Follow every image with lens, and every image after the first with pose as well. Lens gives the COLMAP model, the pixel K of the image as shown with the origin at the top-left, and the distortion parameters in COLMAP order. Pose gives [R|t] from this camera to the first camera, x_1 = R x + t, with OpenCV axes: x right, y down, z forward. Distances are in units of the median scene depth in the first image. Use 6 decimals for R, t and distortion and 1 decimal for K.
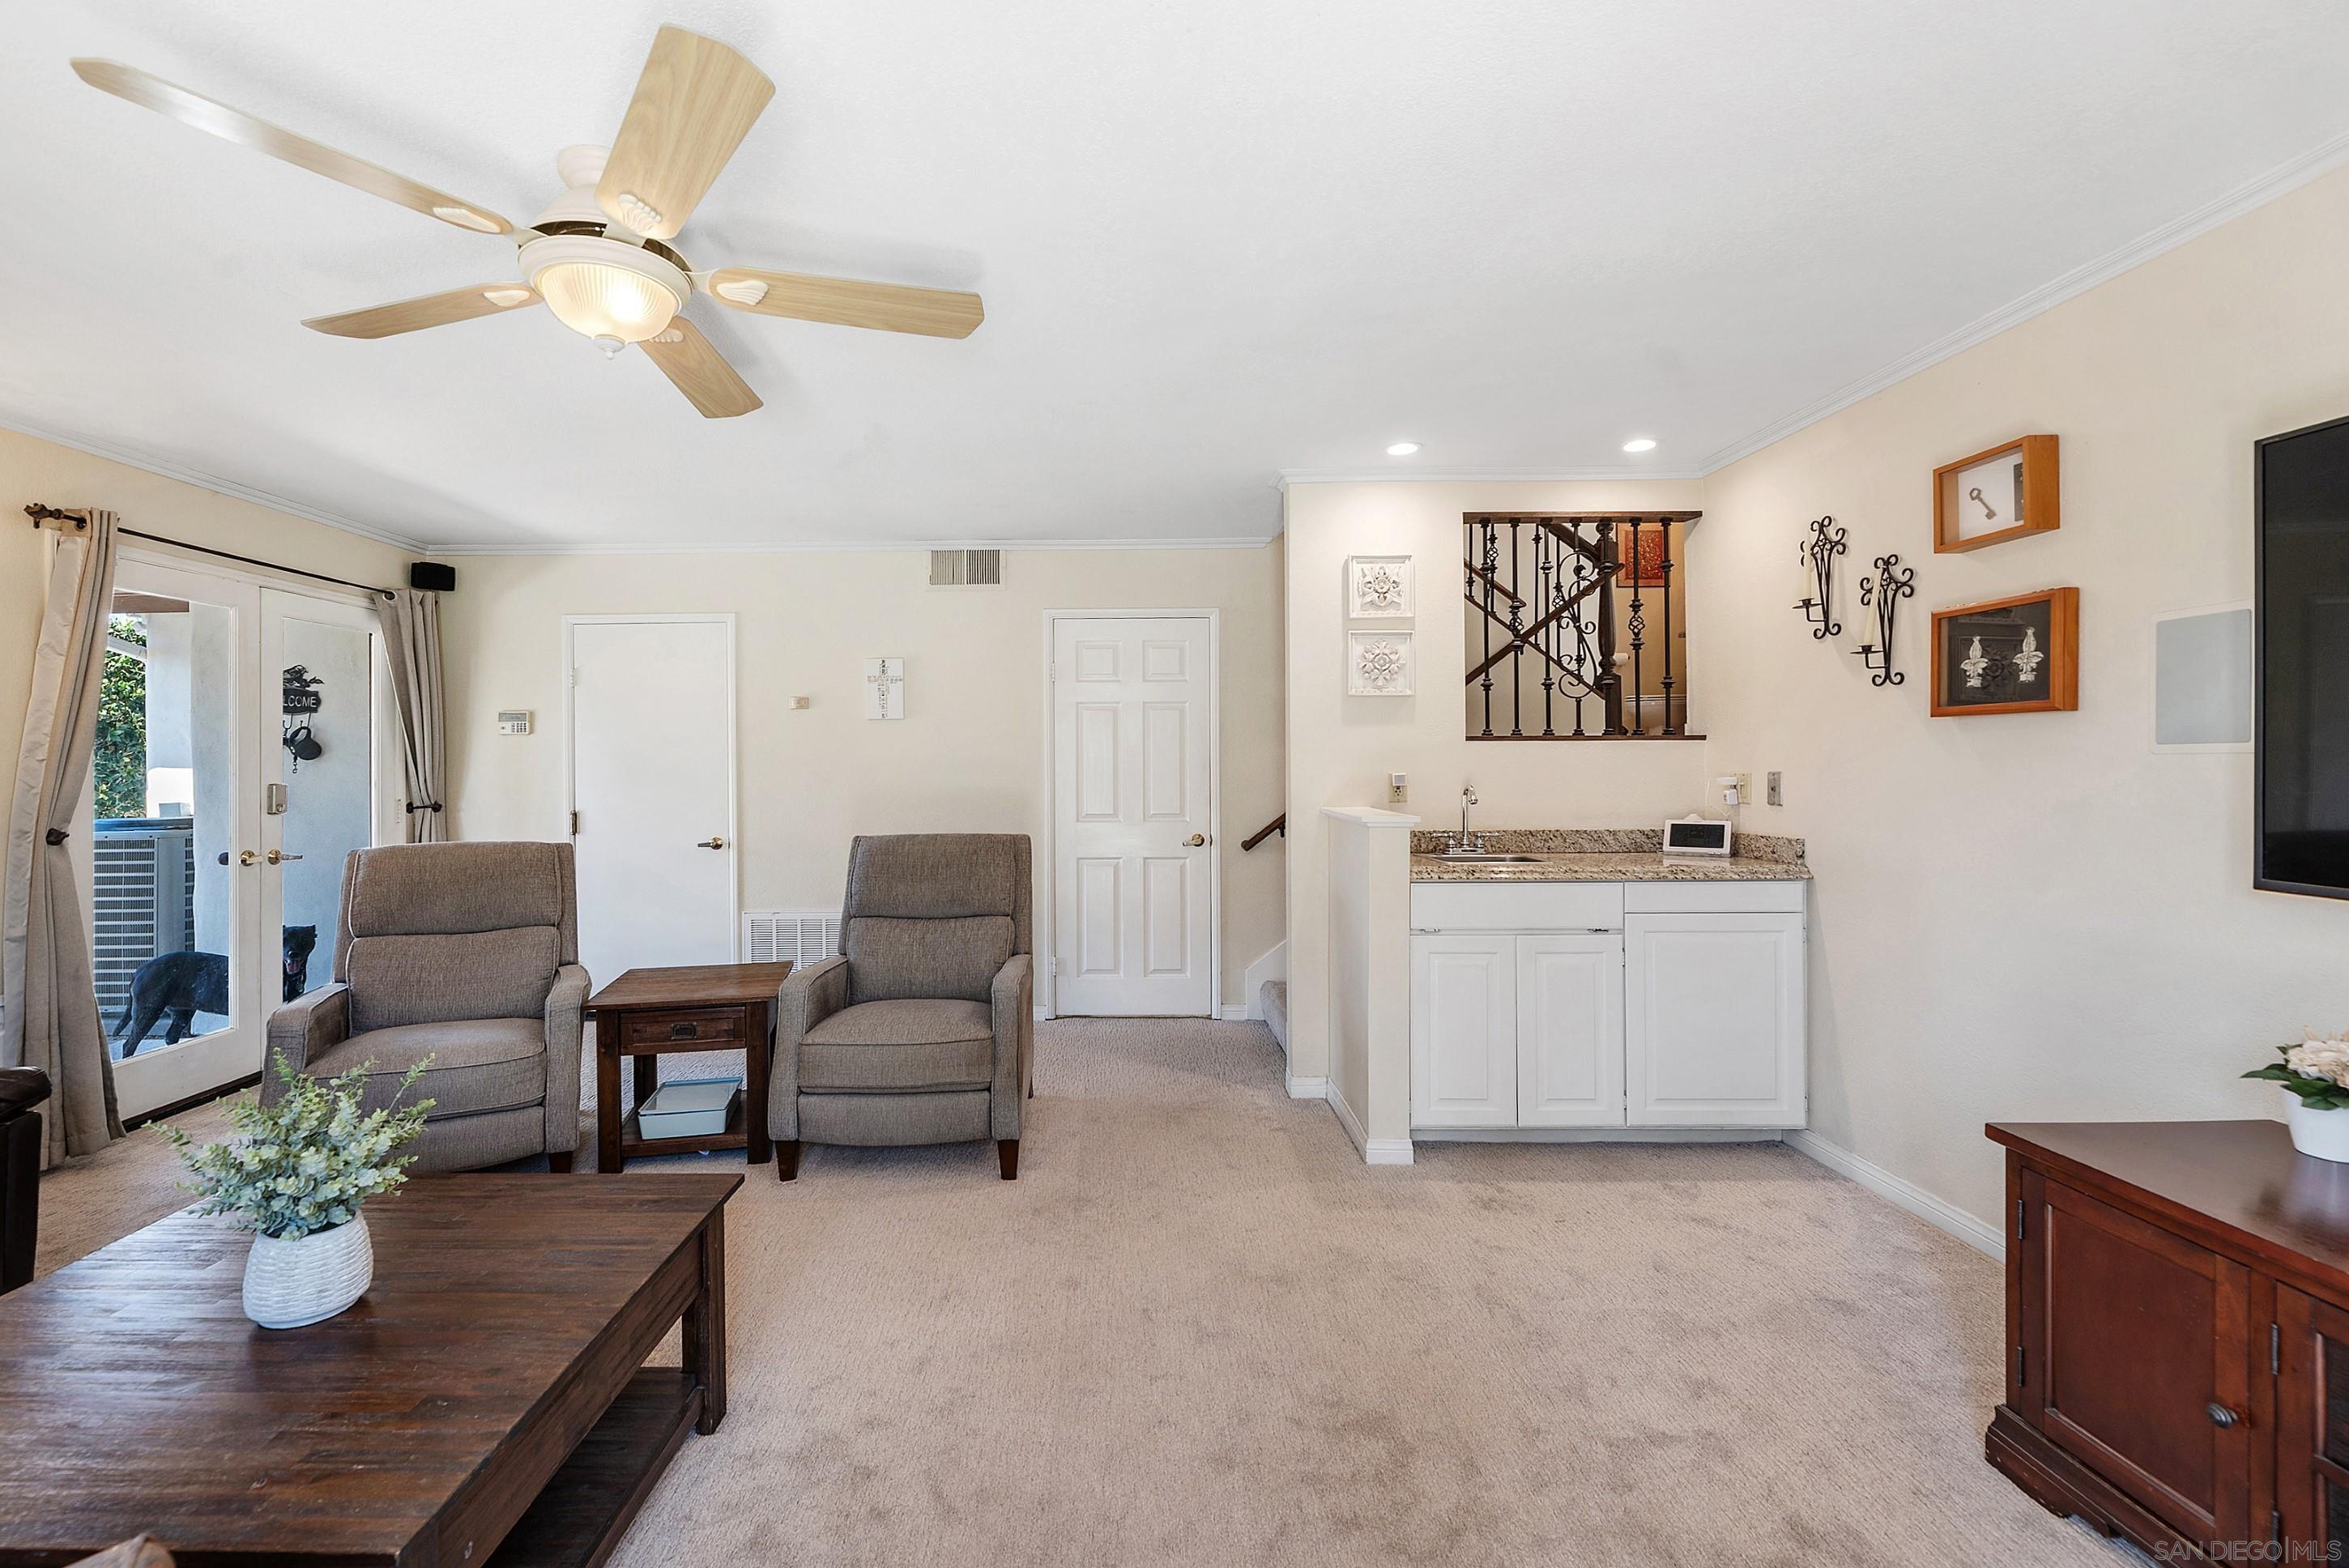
lens RADIAL K [[997.0, 0, 1173.5], [0, 997.0, 761.5], [0, 0, 1]] dist [-0.008135, -0.000723]
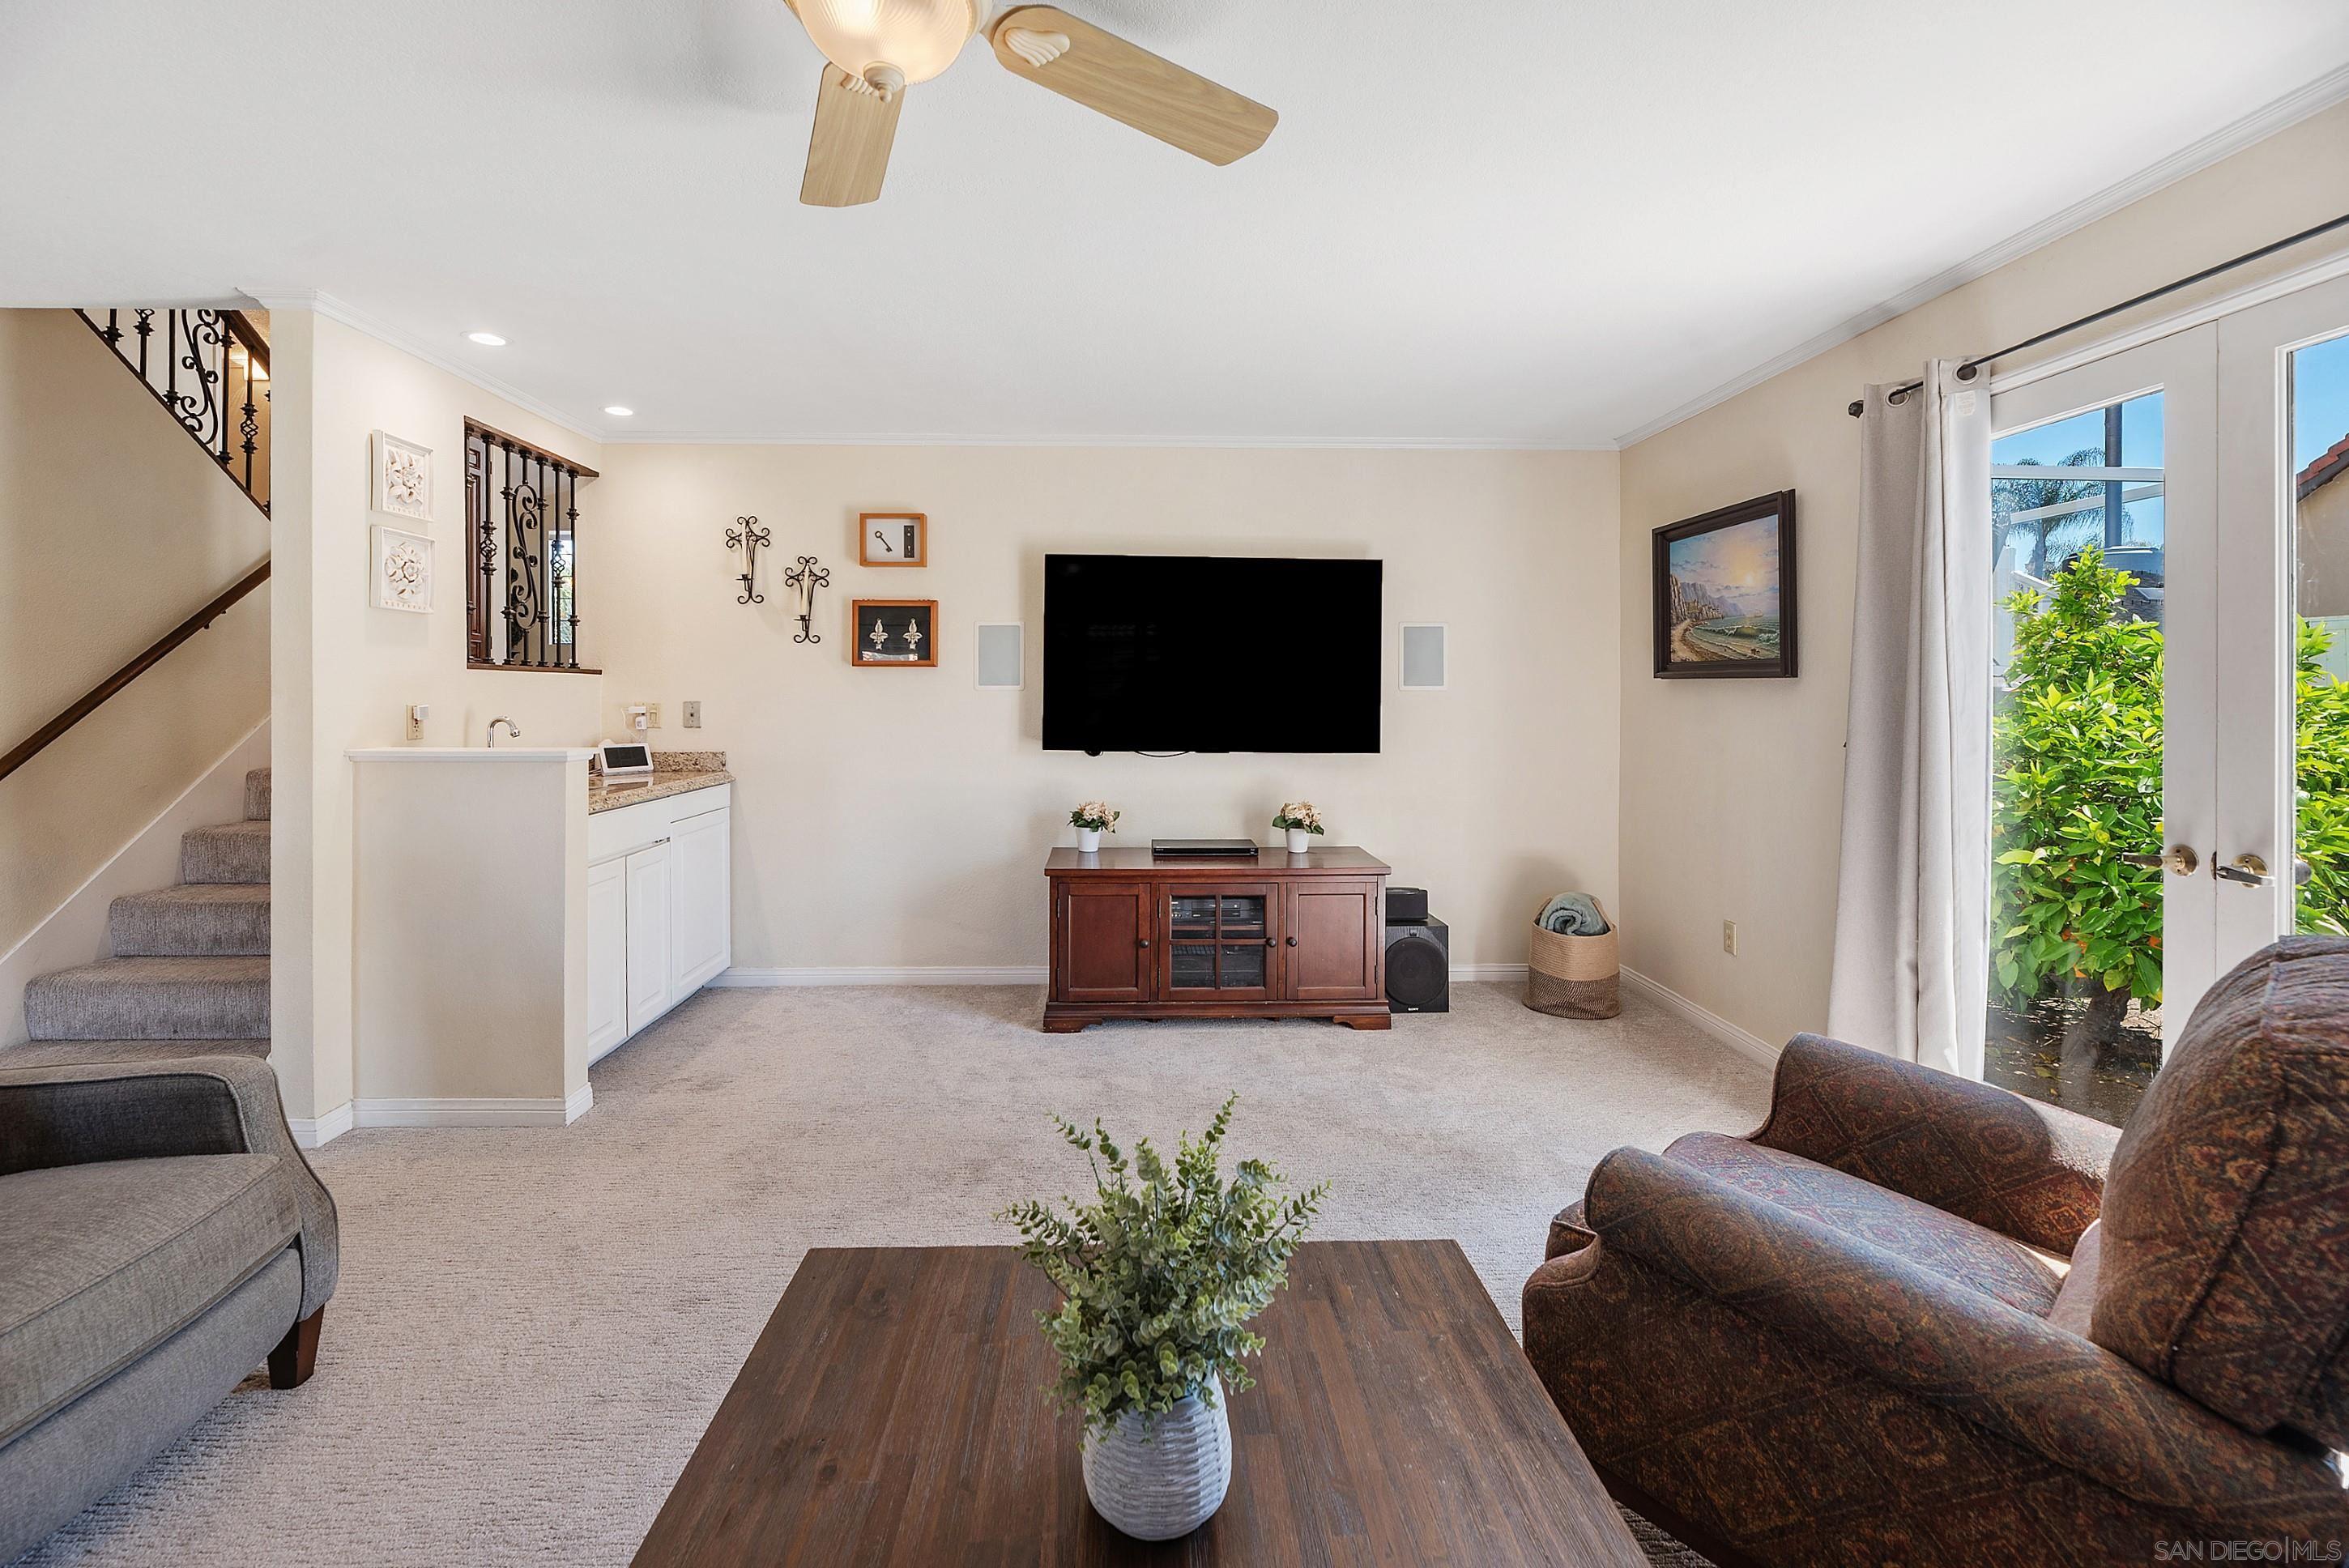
lens RADIAL K [[908.7, 0, 1177.5], [0, 908.7, 694.2], [0, 0, 1]] dist [-0.000061, 0.000080]
pose [[0.013473, 0.005235, 0.999896, -0.629620], [-0.000910, 0.999986, -0.005224, 0.007277], [-0.999909, -0.000839, 0.013478, 0.412313]]
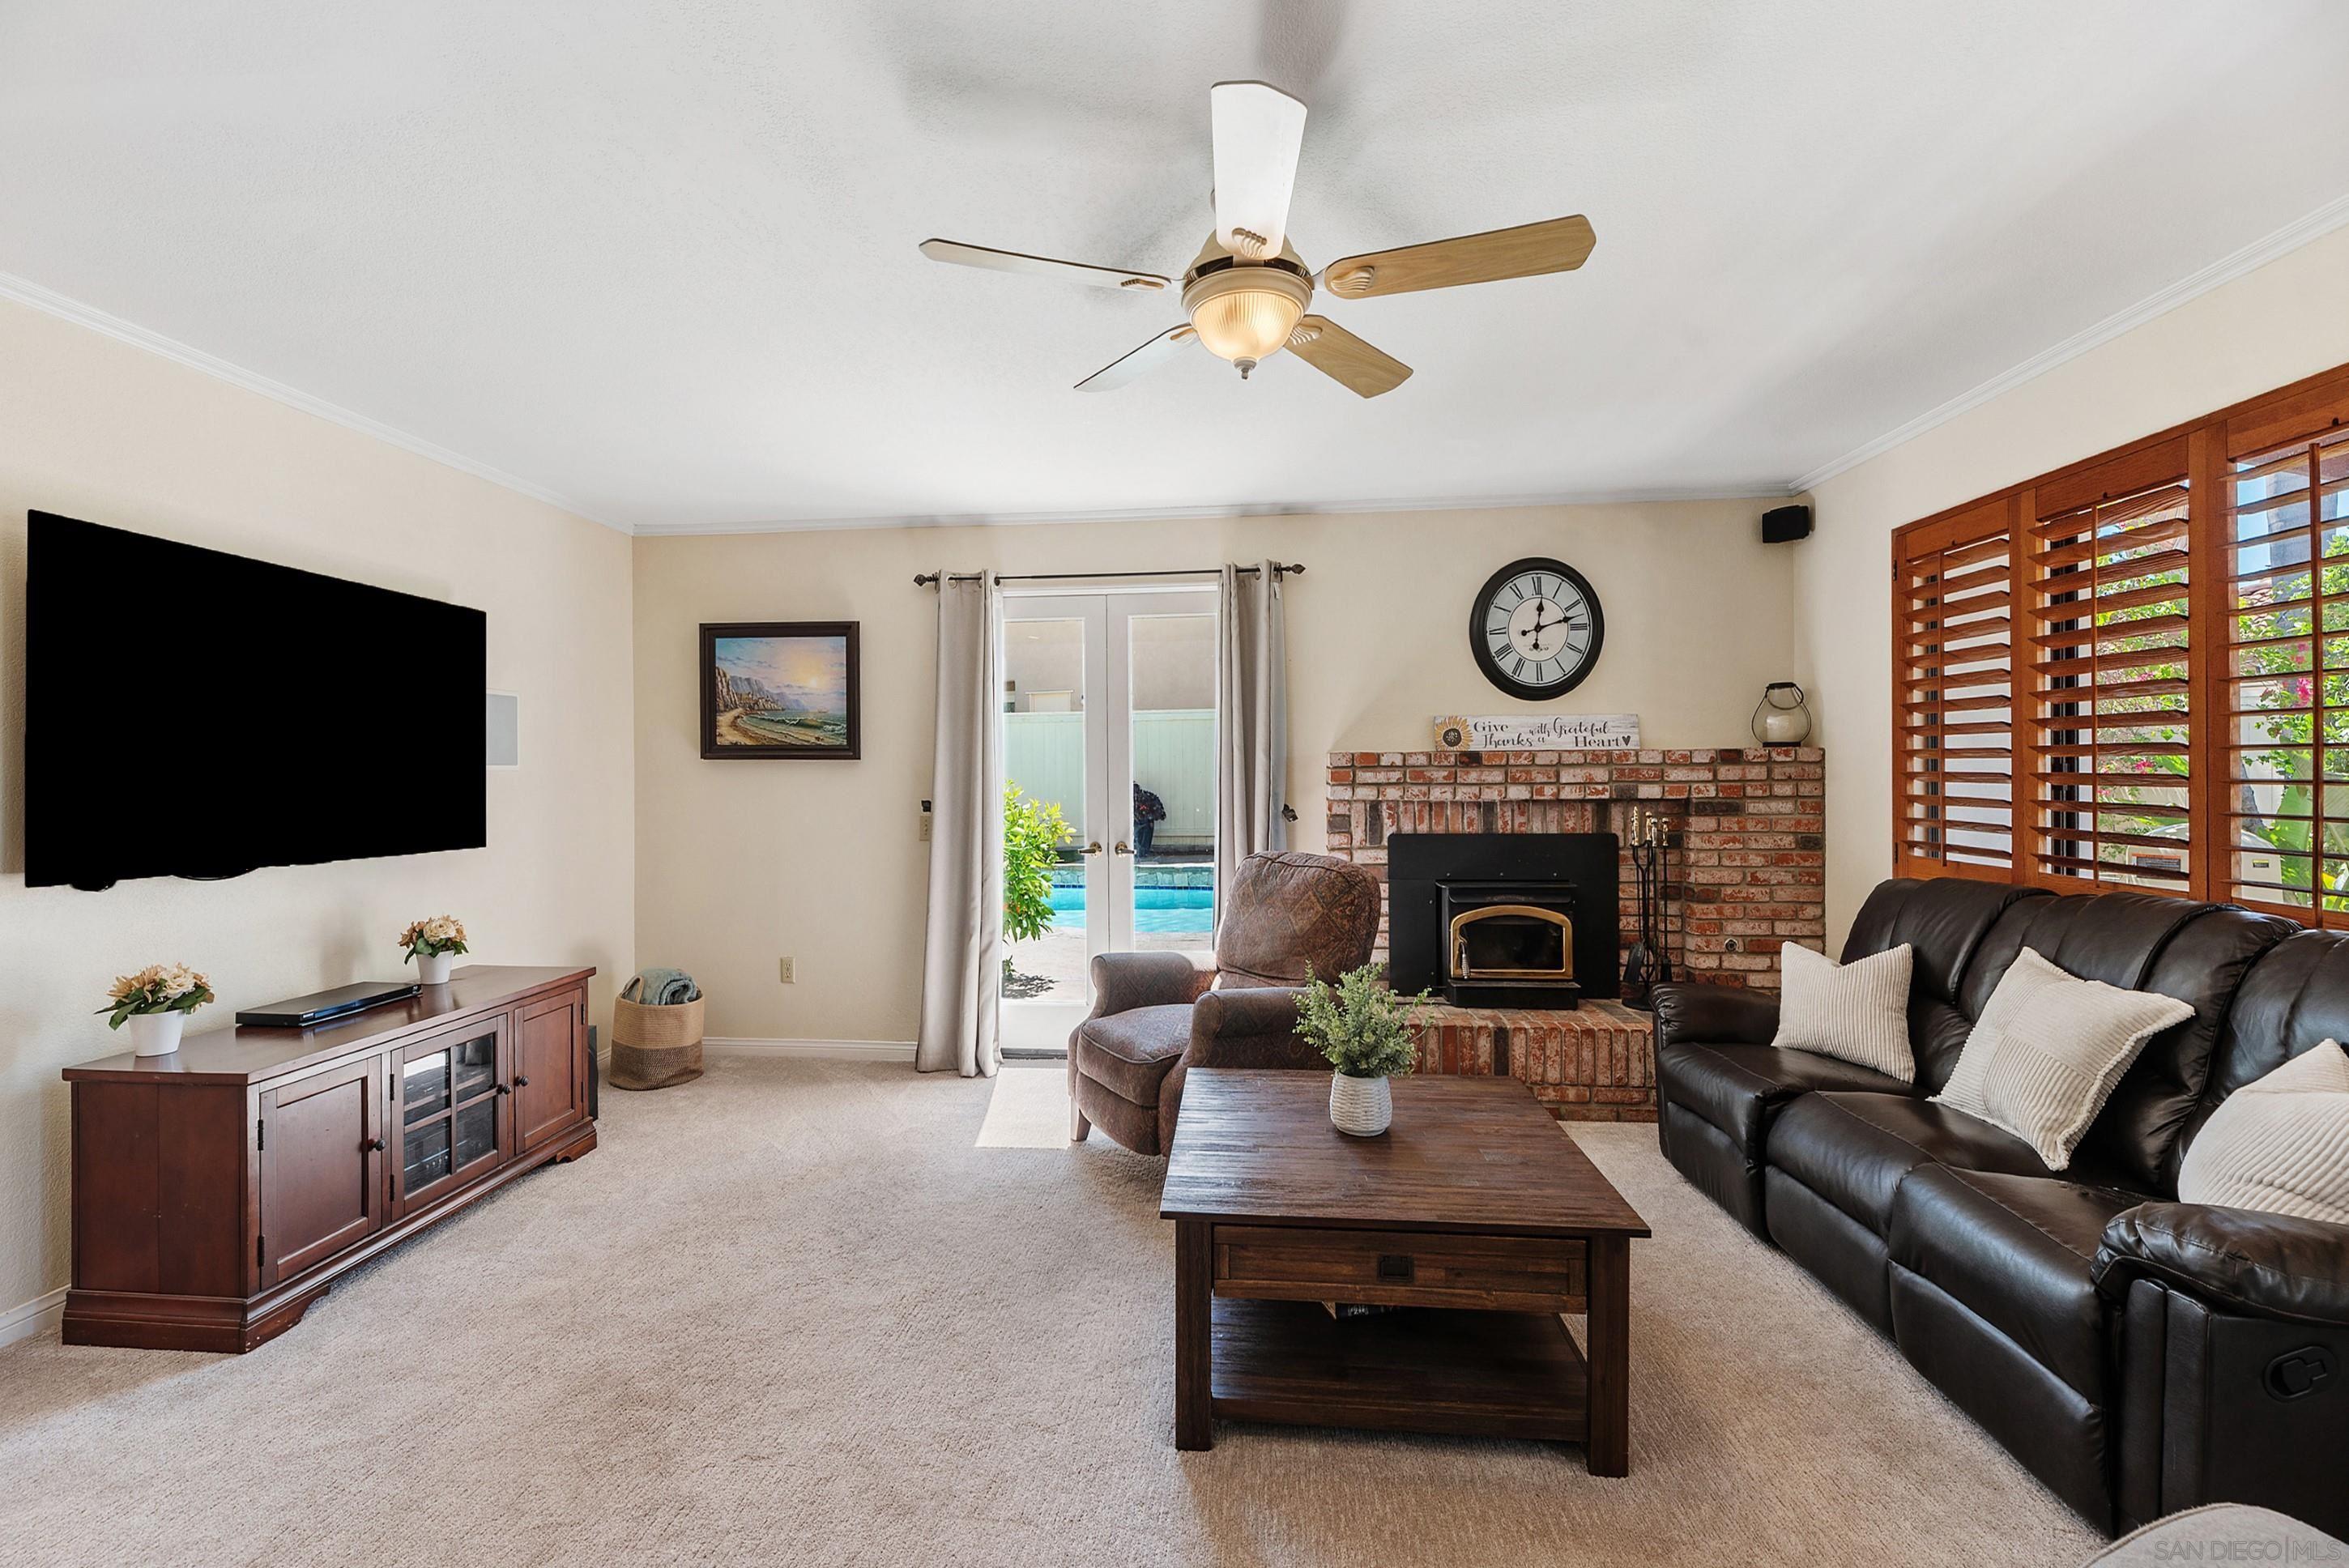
lens RADIAL K [[997.0, 0, 1173.9], [0, 997.0, 779.8], [0, 0, 1]] dist [-0.008135, -0.000723]
pose [[-0.990222, 0.014328, 0.138760, -0.294744], [0.015479, 0.999854, 0.007218, 0.010075], [-0.138636, 0.009295, -0.990300, 1.155577]]
